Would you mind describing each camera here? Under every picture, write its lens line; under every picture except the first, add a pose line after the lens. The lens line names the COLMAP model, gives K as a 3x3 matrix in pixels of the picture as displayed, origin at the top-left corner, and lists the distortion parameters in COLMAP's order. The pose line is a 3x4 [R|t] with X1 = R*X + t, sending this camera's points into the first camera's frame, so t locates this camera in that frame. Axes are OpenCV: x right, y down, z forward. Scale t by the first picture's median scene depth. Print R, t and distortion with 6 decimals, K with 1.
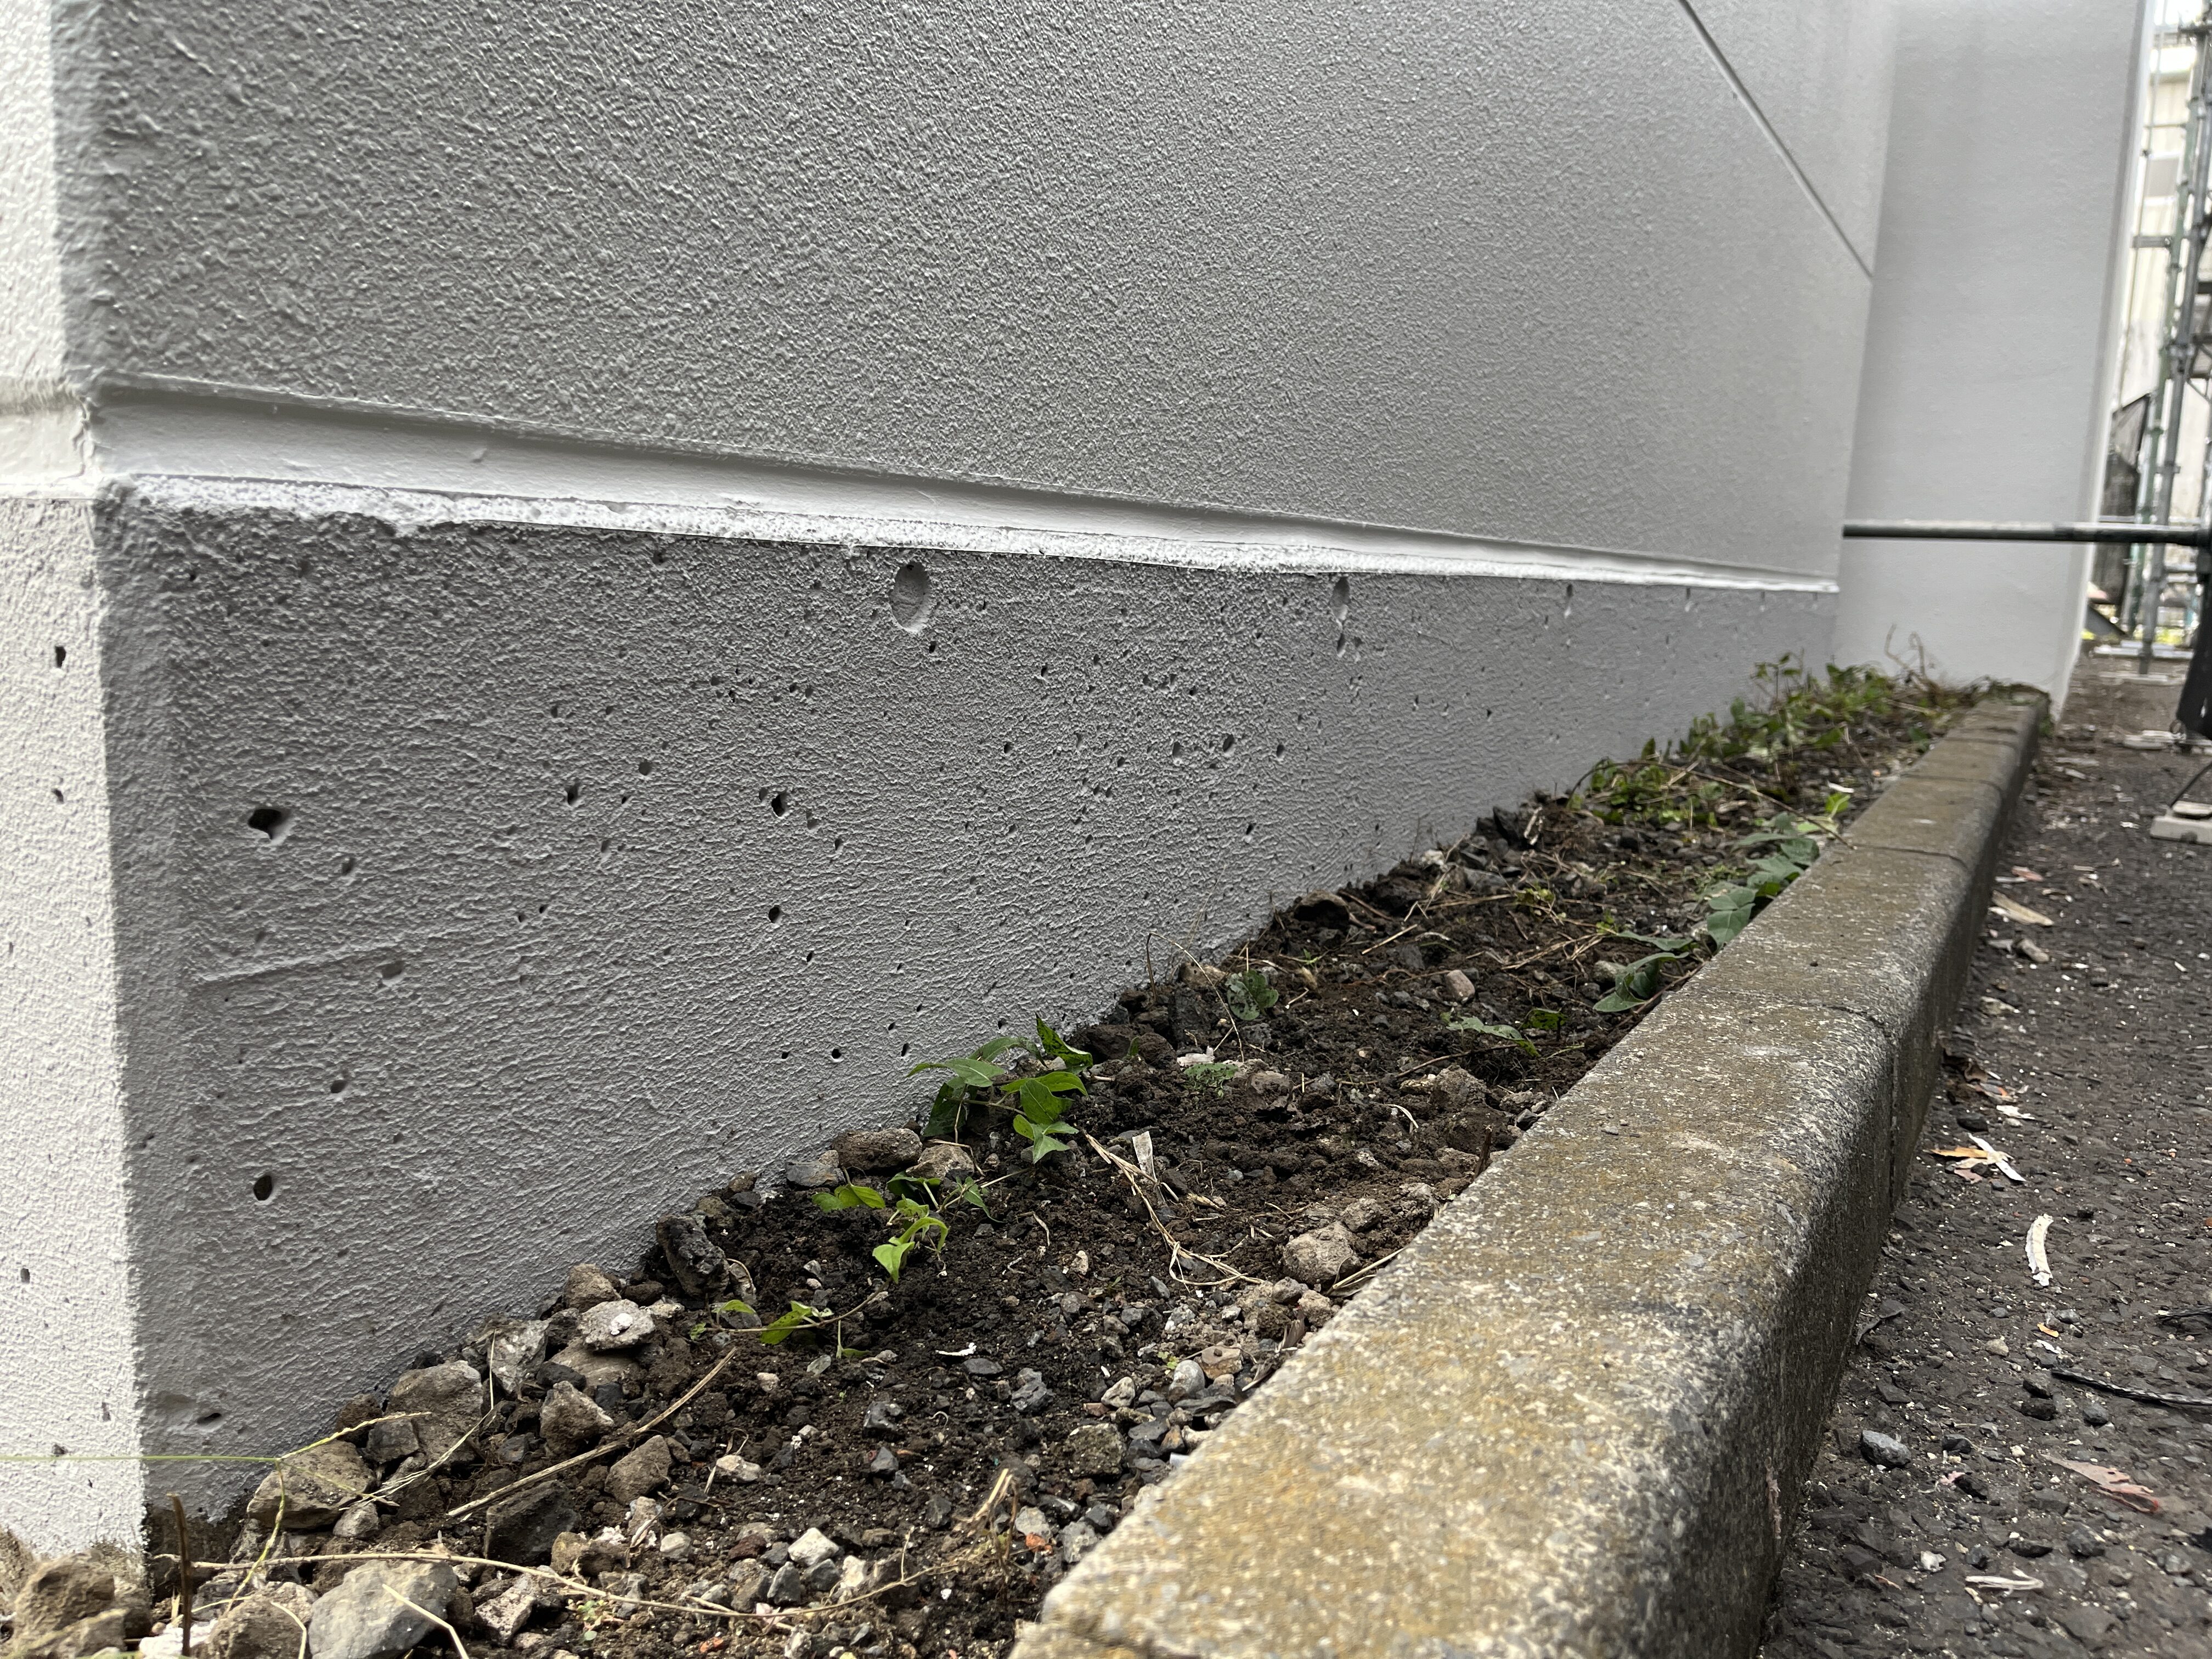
lens RADIAL K [[1619.8, 0, 1136.4], [0, 1619.8, 838.9], [0, 0, 1]] dist [0.062777, -0.086325]
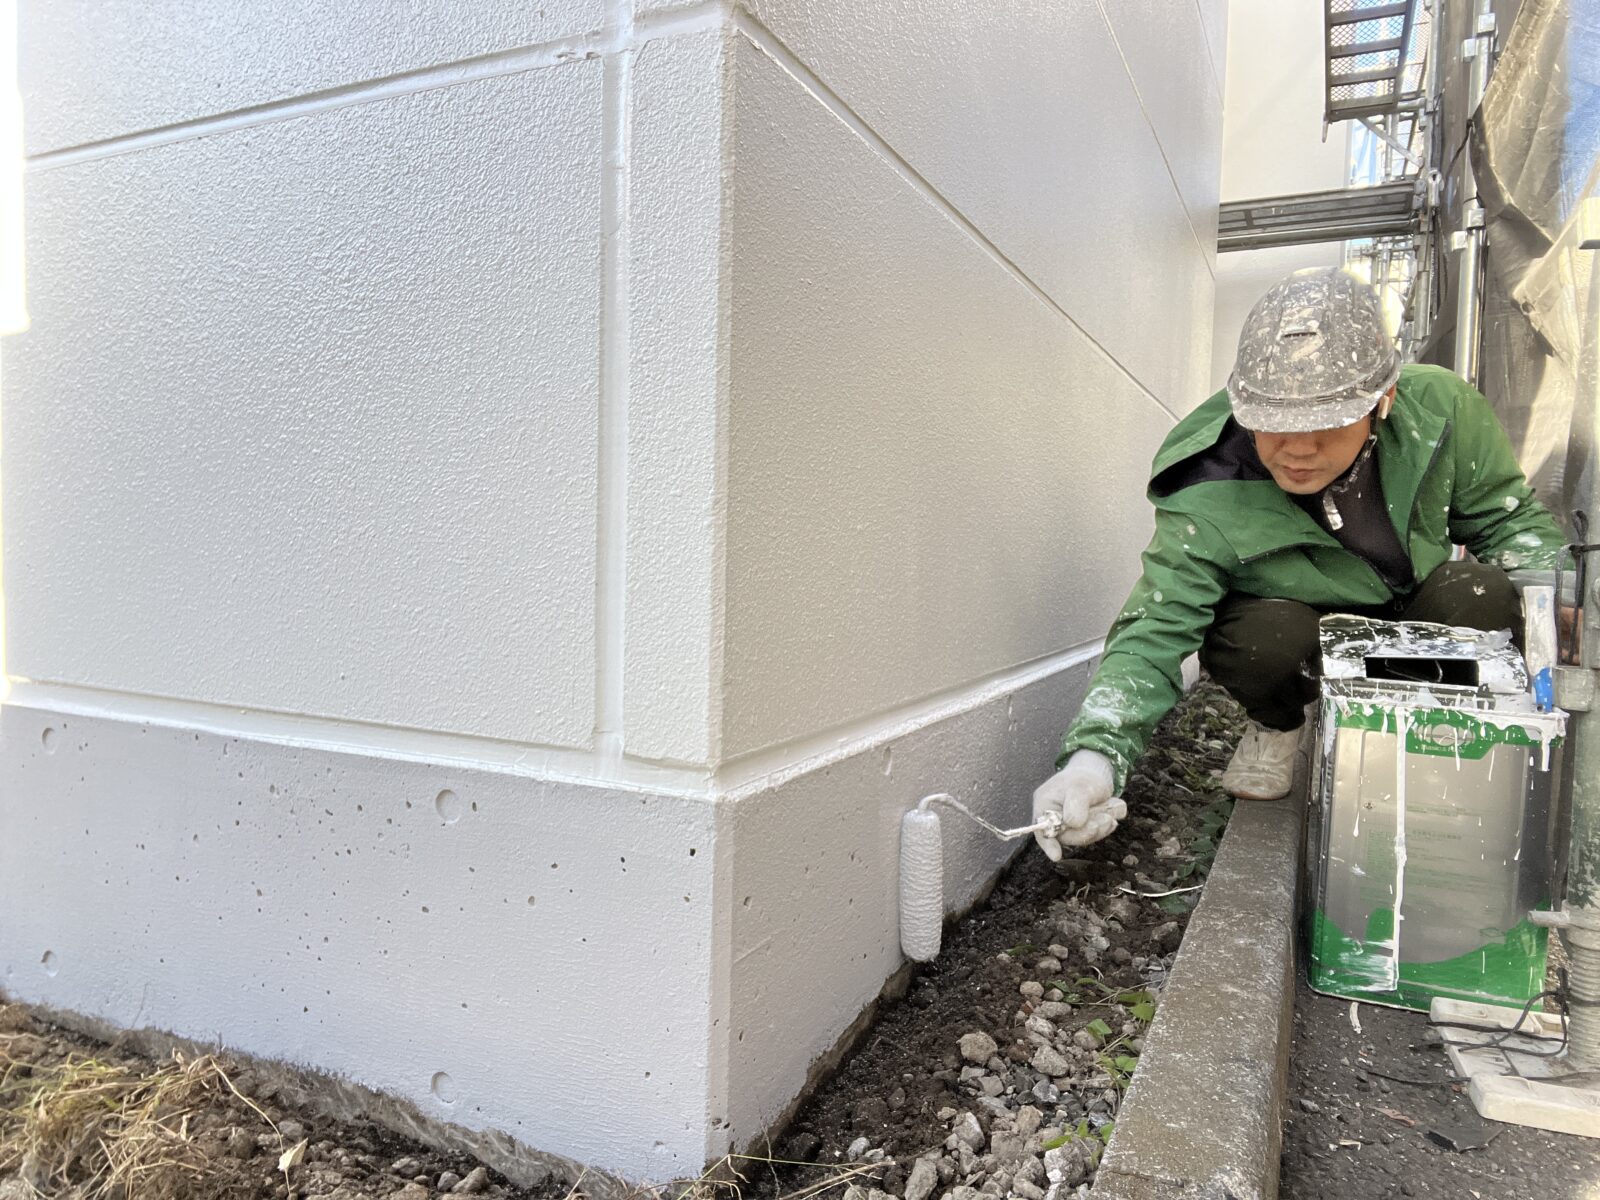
lens RADIAL K [[1064.8, 0, 800.0], [0, 1064.8, 600.0], [0, 0, 1]] dist [0.080255, -0.091645]
pose [[0.997629, -0.022571, 0.065016, -0.533924], [0.029221, 0.994229, -0.103224, -0.330240], [-0.062311, 0.104879, 0.992531, -0.894834]]
